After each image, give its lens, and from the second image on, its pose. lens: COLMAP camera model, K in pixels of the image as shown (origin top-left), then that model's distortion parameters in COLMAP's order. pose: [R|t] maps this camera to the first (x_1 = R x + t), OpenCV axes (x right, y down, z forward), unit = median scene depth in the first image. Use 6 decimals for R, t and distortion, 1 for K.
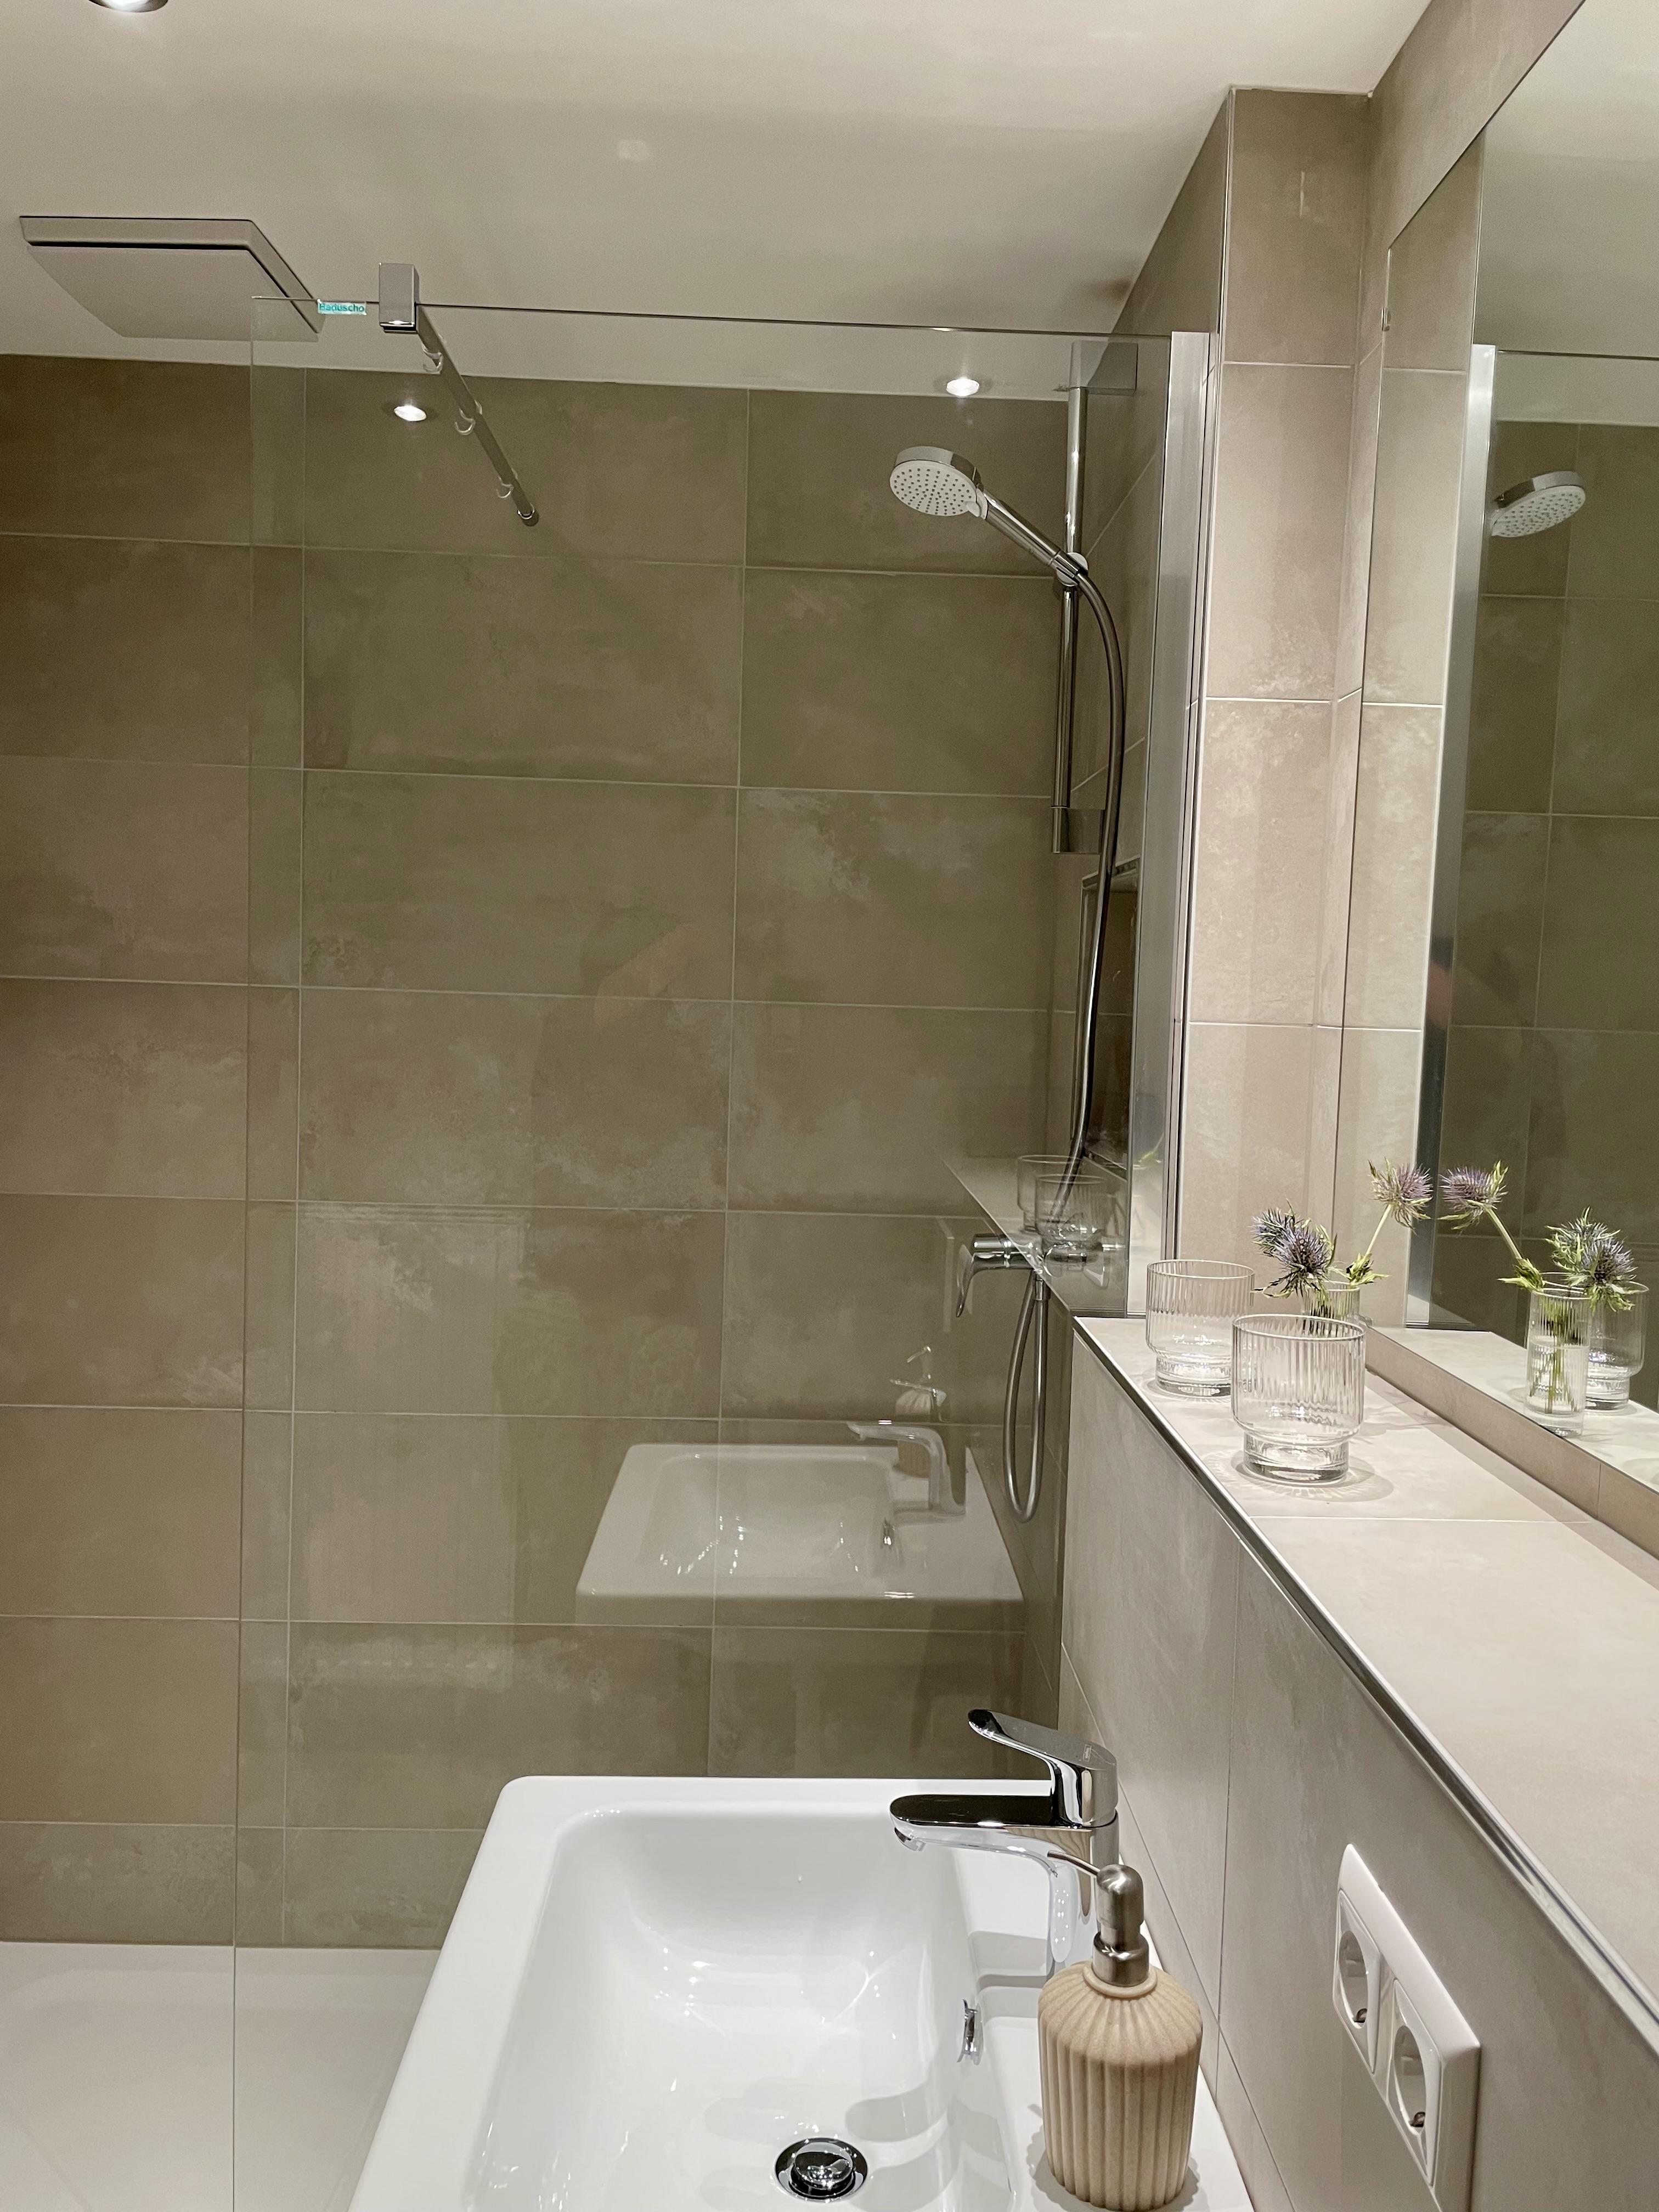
lens RADIAL K [[1673.1, 0, 827.3], [0, 1673.1, 1100.9], [0, 0, 1]] dist [0.076015, -0.103516]
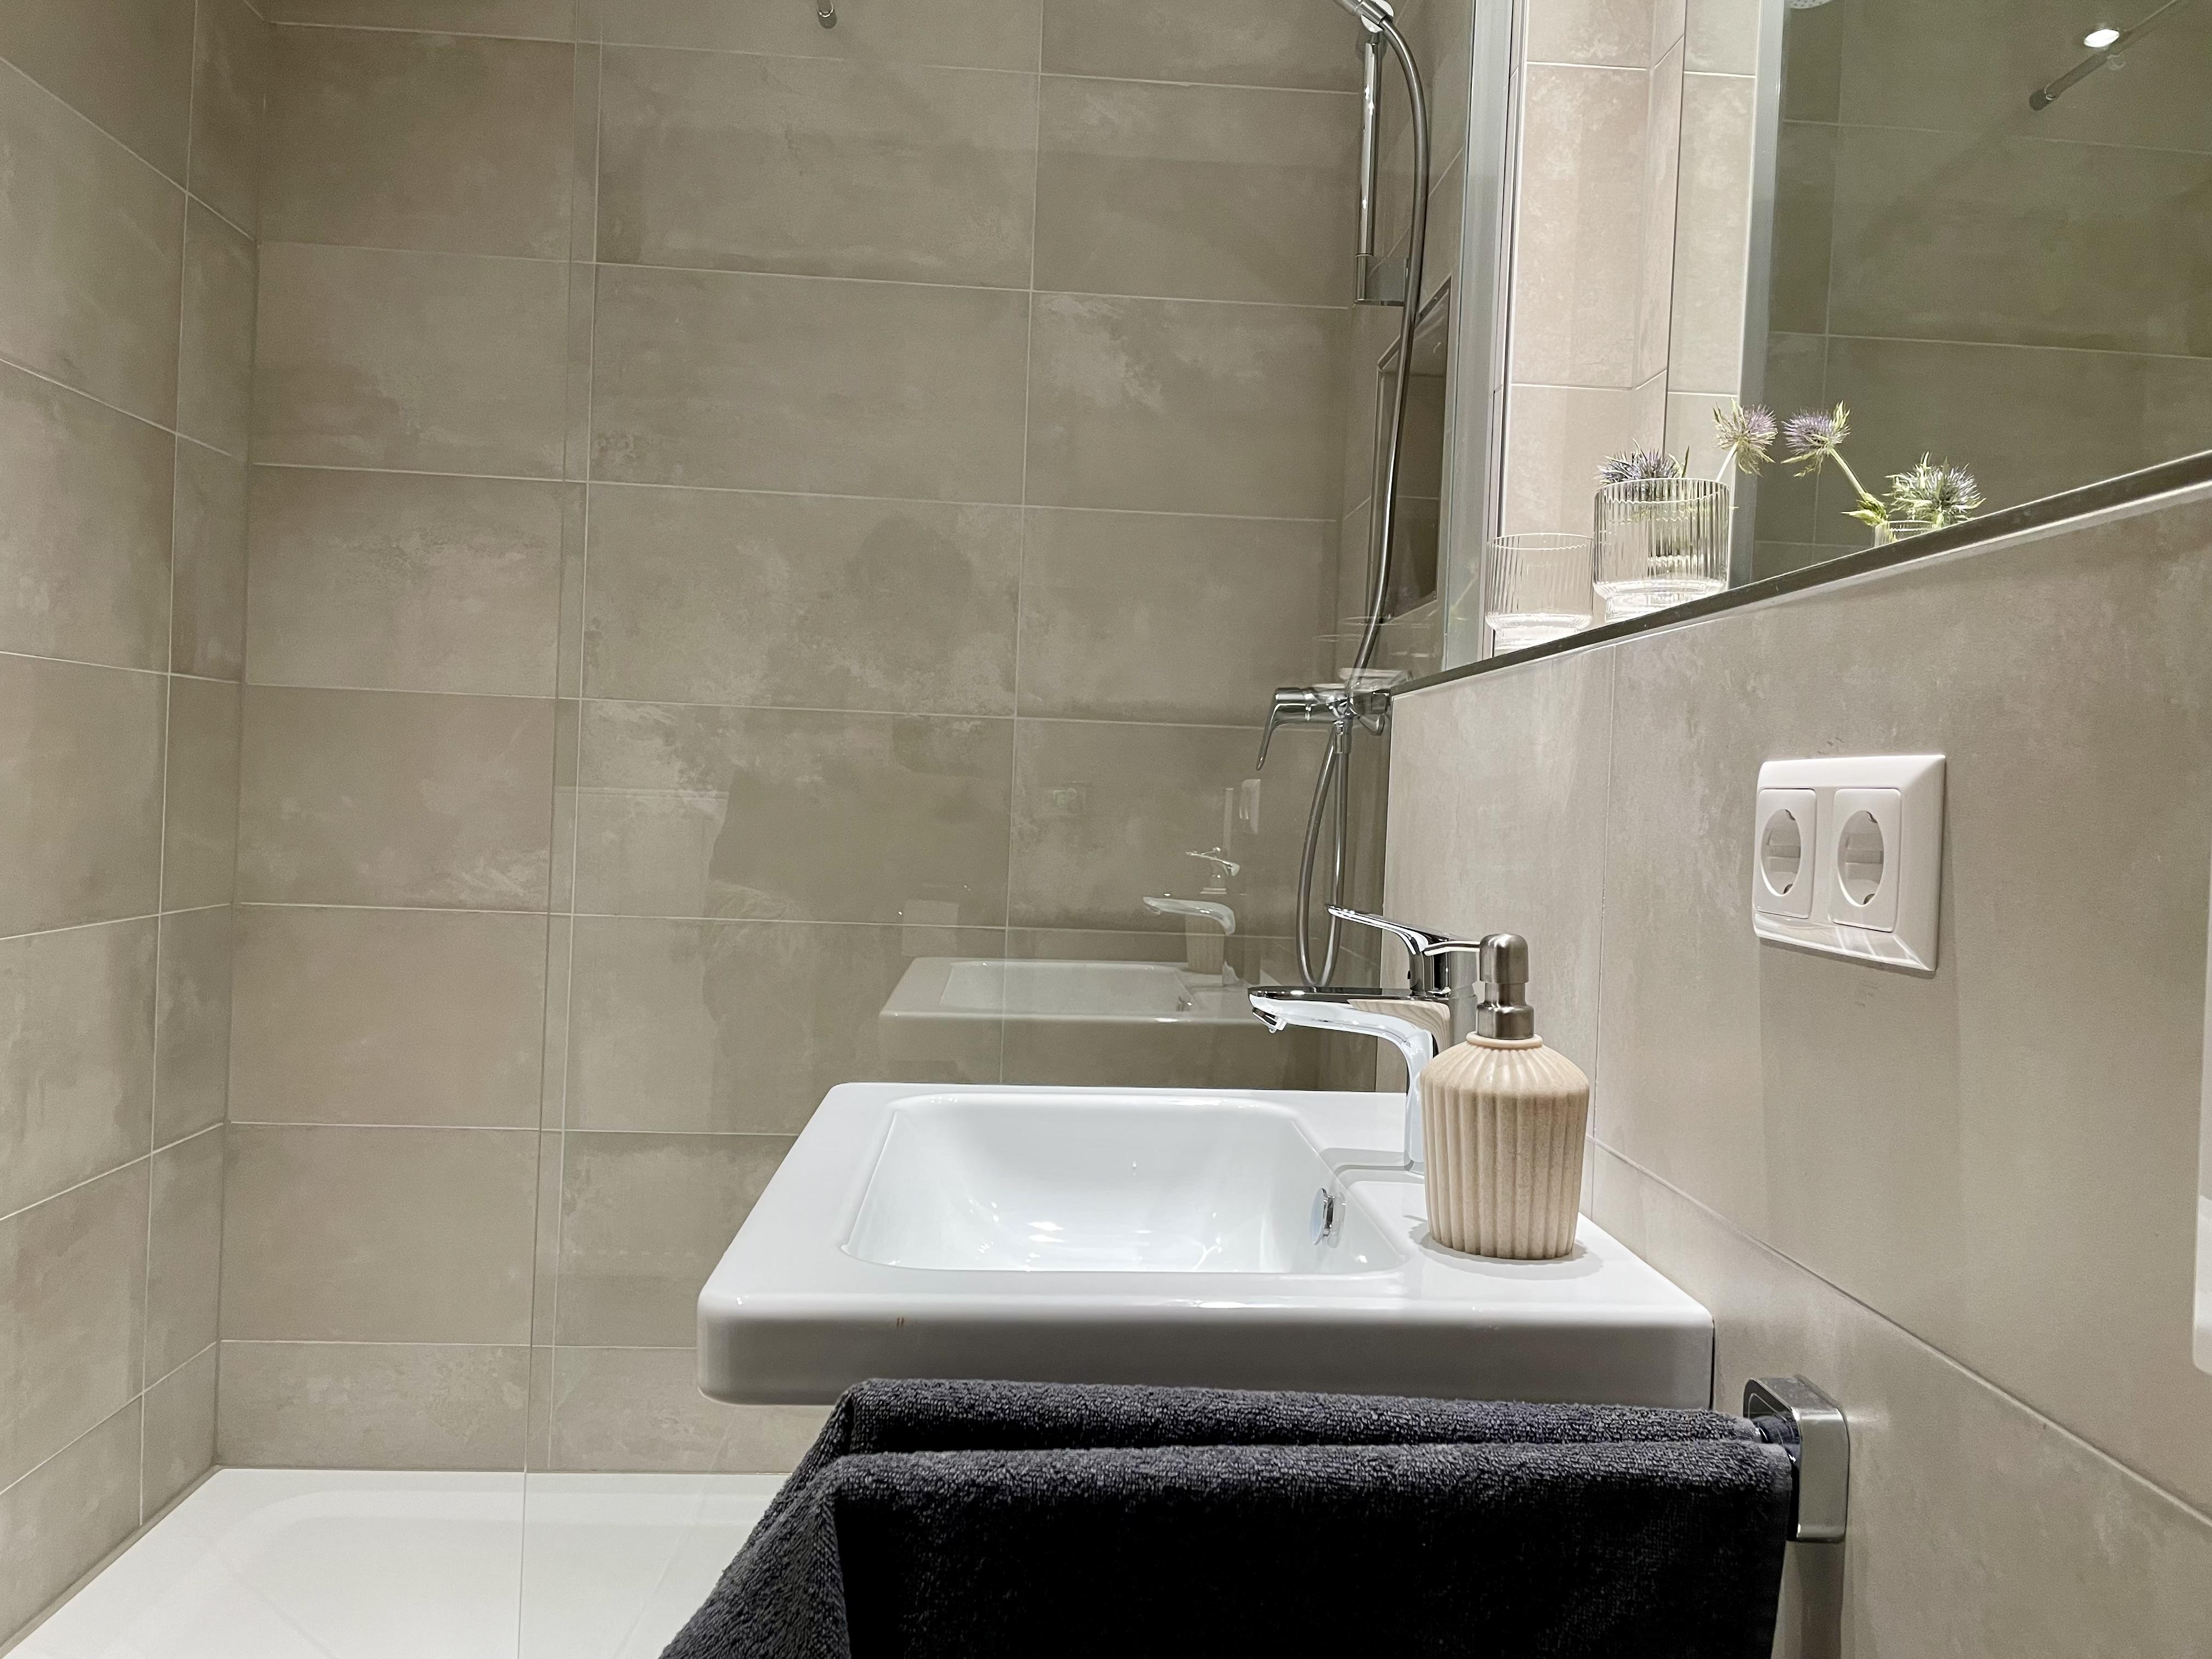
lens RADIAL K [[1673.1, 0, 1104.3], [0, 1673.1, 833.9], [0, 0, 1]] dist [0.076015, -0.103516]
pose [[0.999476, 0.007957, 0.031375, -0.038754], [-0.006440, 0.998820, -0.048140, 0.185929], [-0.031721, 0.047913, 0.998348, 0.008803]]
